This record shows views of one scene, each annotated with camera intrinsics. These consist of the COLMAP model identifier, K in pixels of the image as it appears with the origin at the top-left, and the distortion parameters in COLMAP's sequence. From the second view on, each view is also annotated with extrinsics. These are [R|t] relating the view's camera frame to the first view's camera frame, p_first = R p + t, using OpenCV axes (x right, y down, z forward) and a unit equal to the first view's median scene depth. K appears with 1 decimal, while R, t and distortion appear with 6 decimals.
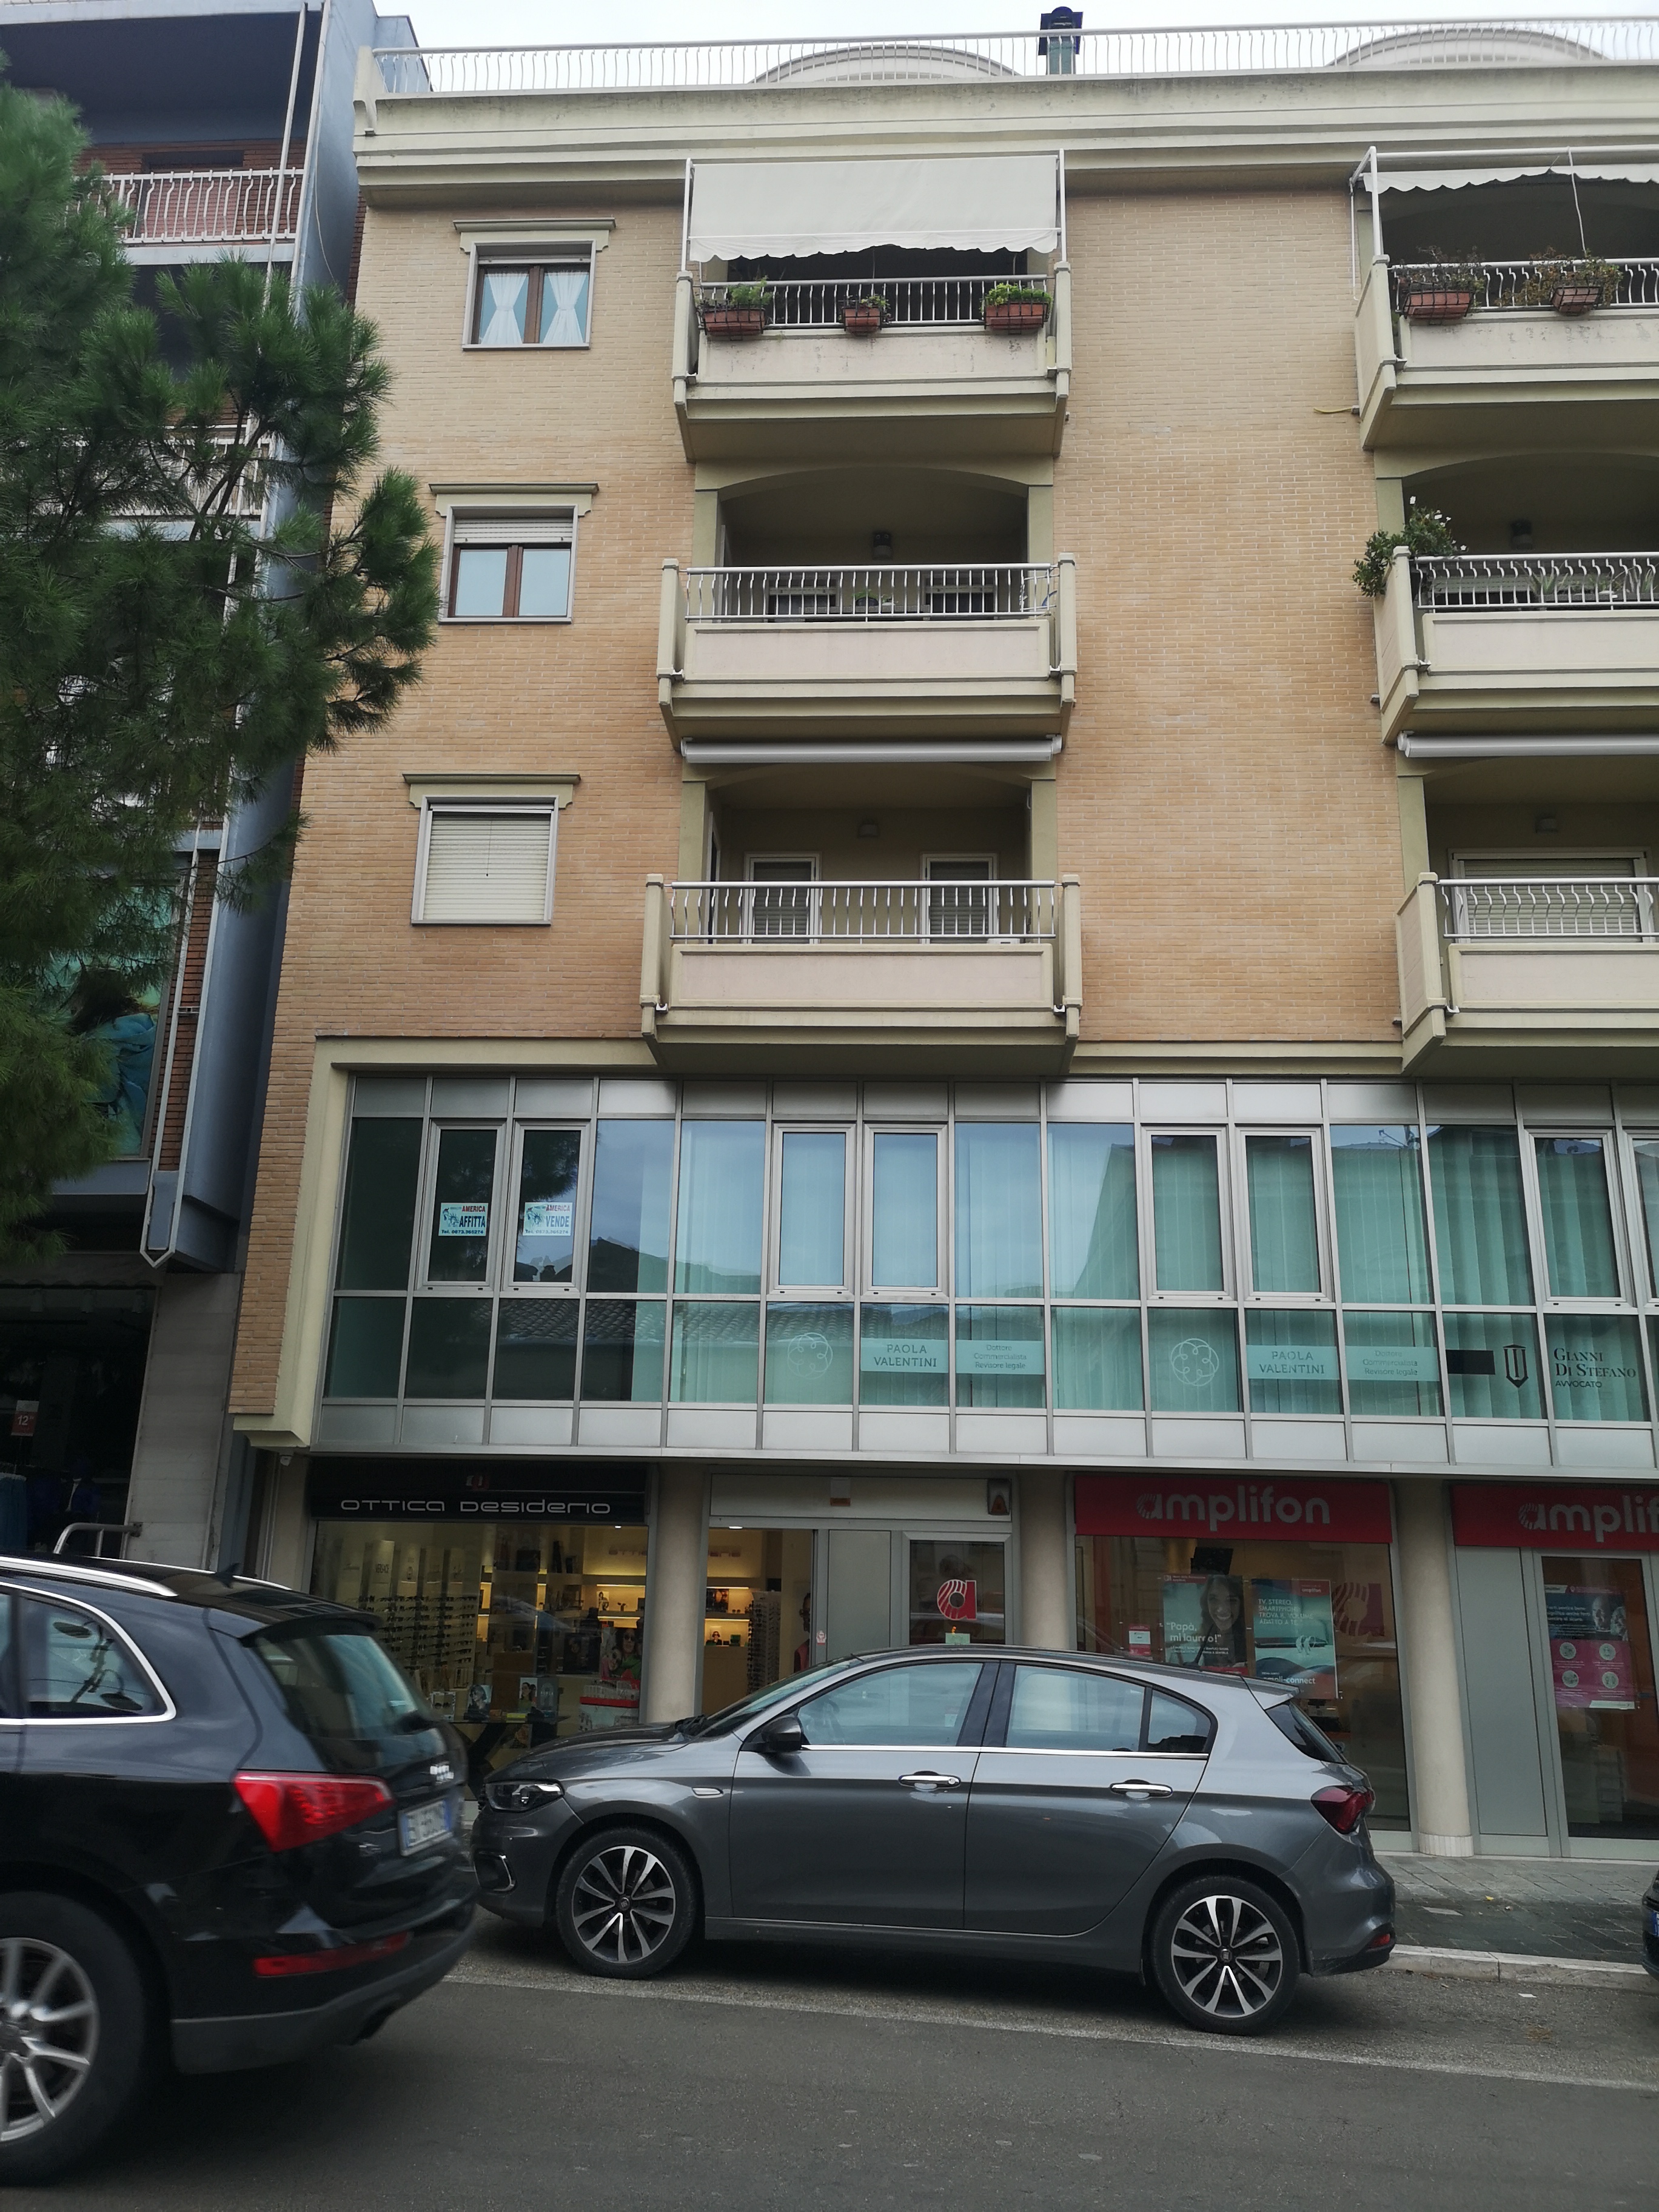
lens RADIAL K [[1714.5, 0, 836.2], [0, 1714.5, 1105.7], [0, 0, 1]] dist [0.072569, -0.070738]
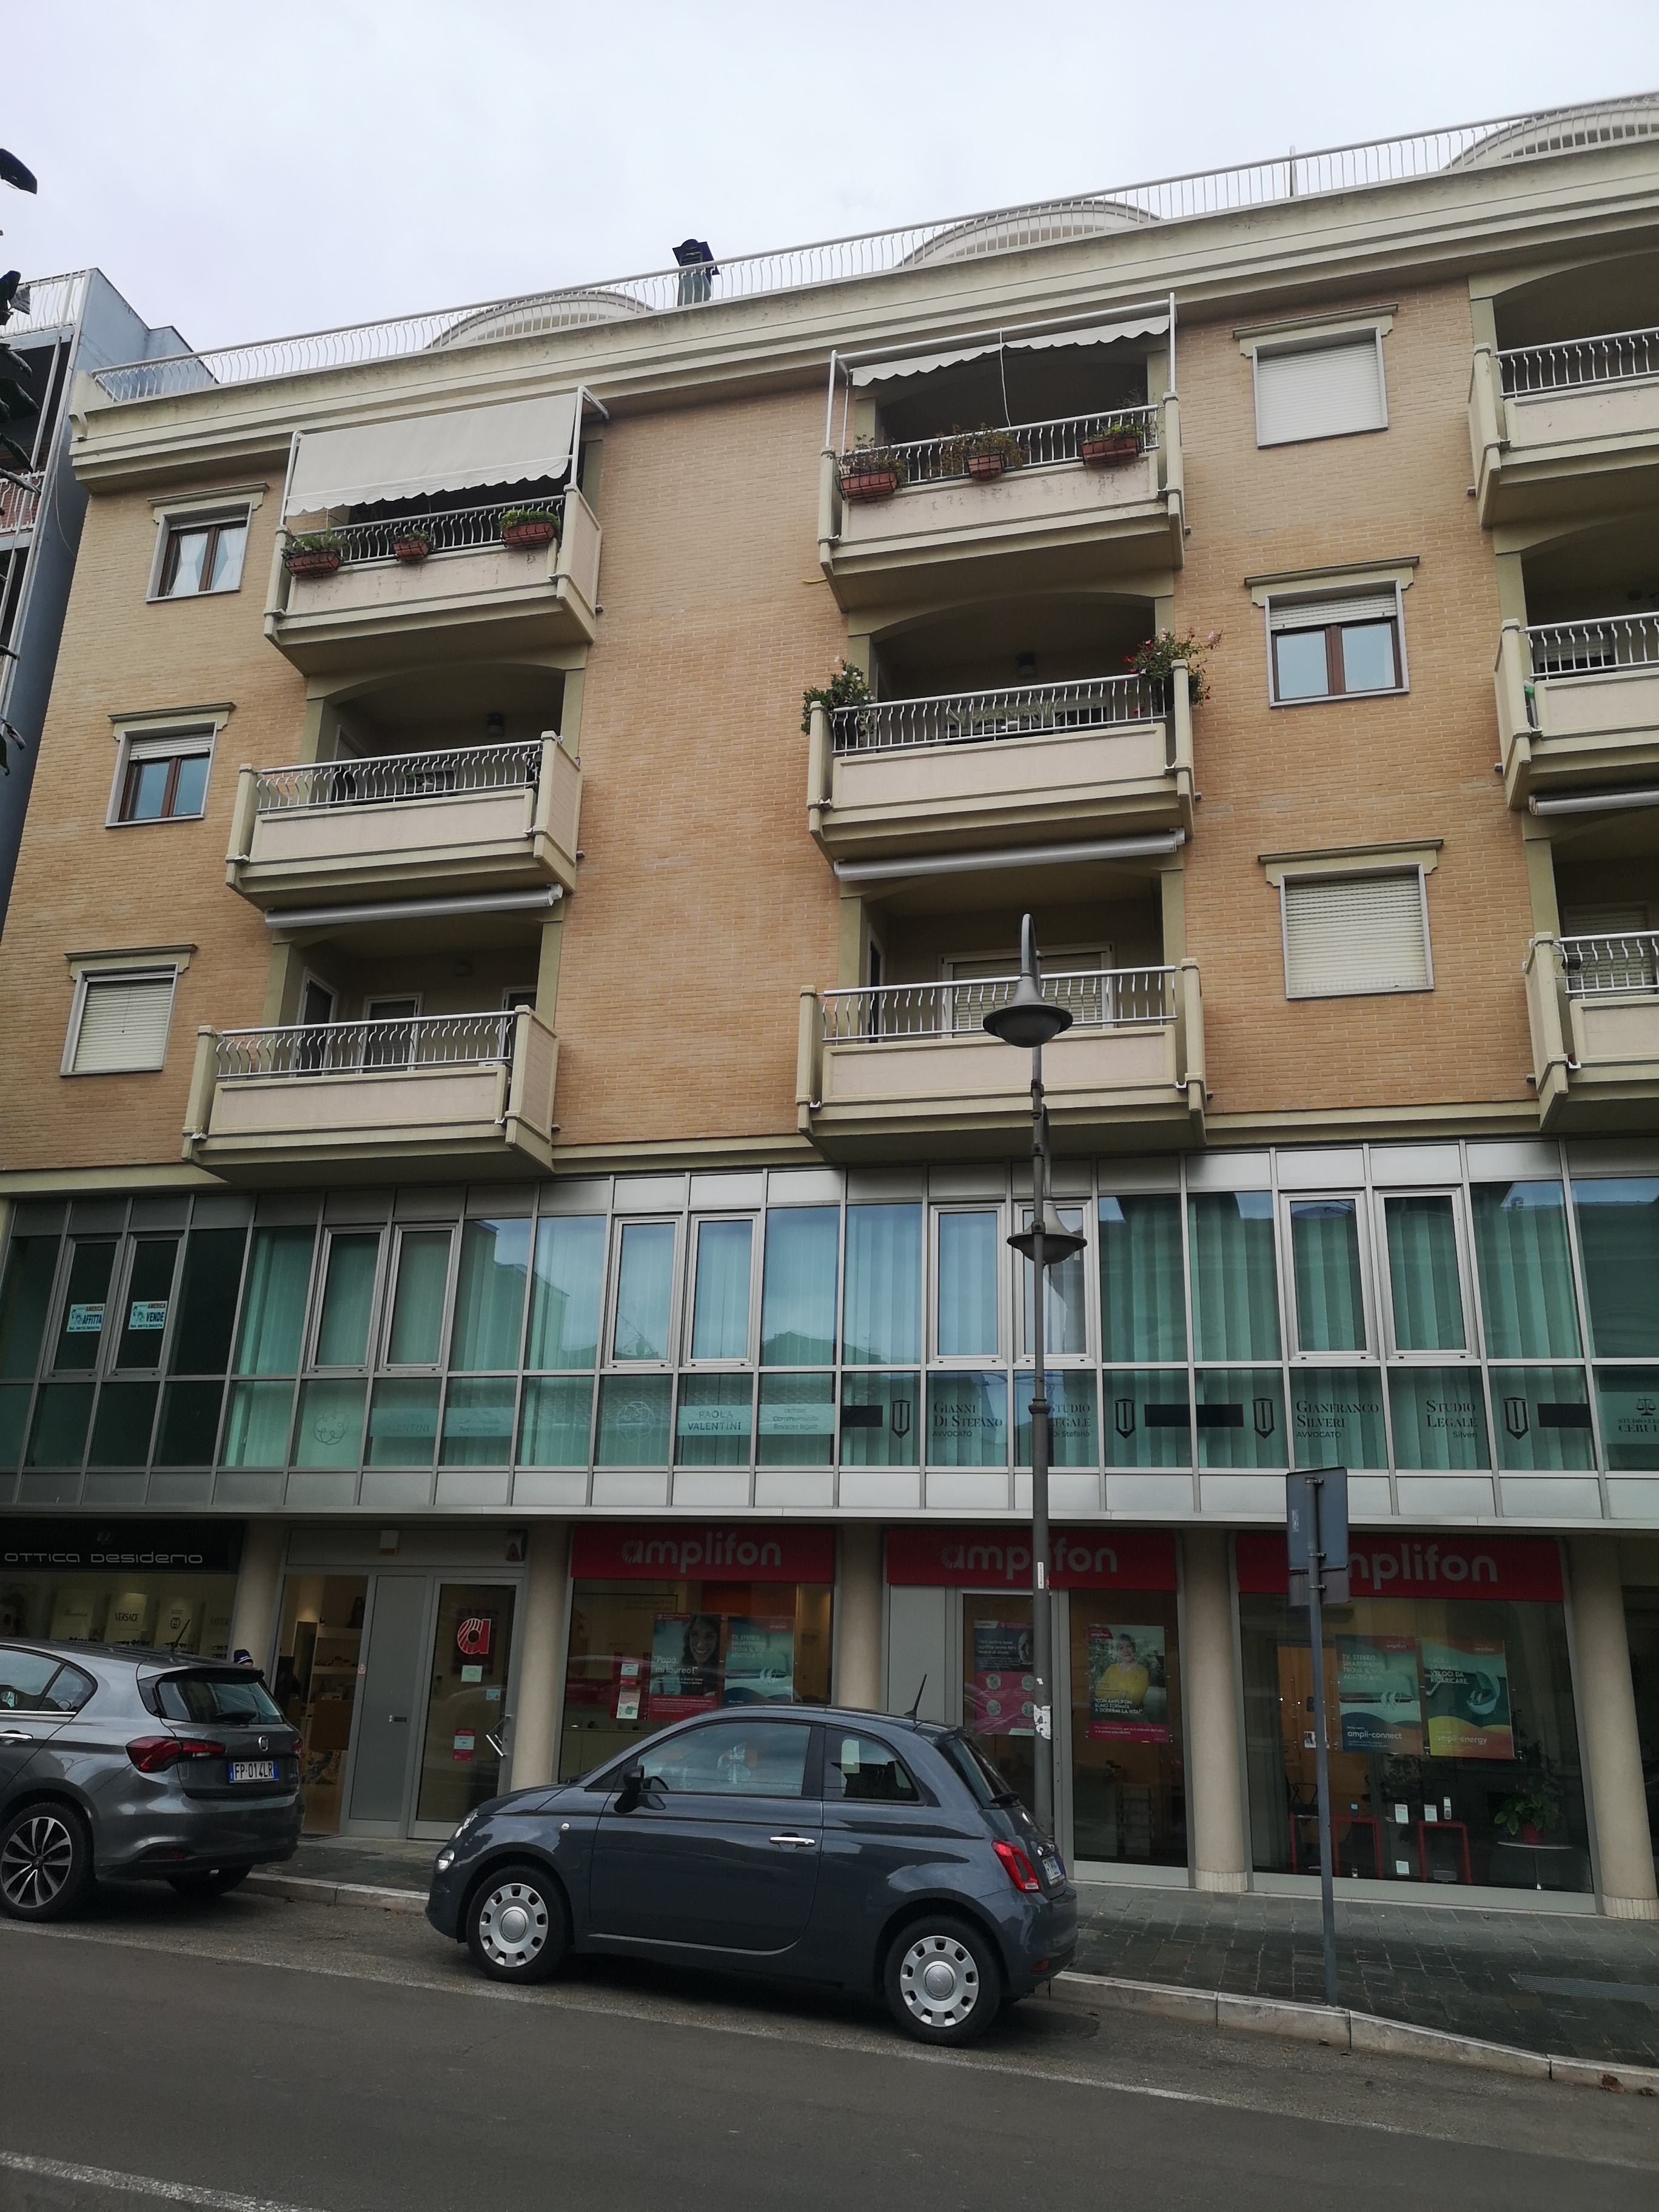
lens RADIAL K [[1714.5, 0, 817.2], [0, 1714.5, 1105.7], [0, 0, 1]] dist [0.072569, -0.070738]
pose [[0.979275, -0.053551, -0.195325, 0.508444], [0.043579, 0.997535, -0.055001, 0.006397], [0.197789, 0.045349, 0.979195, -0.096108]]
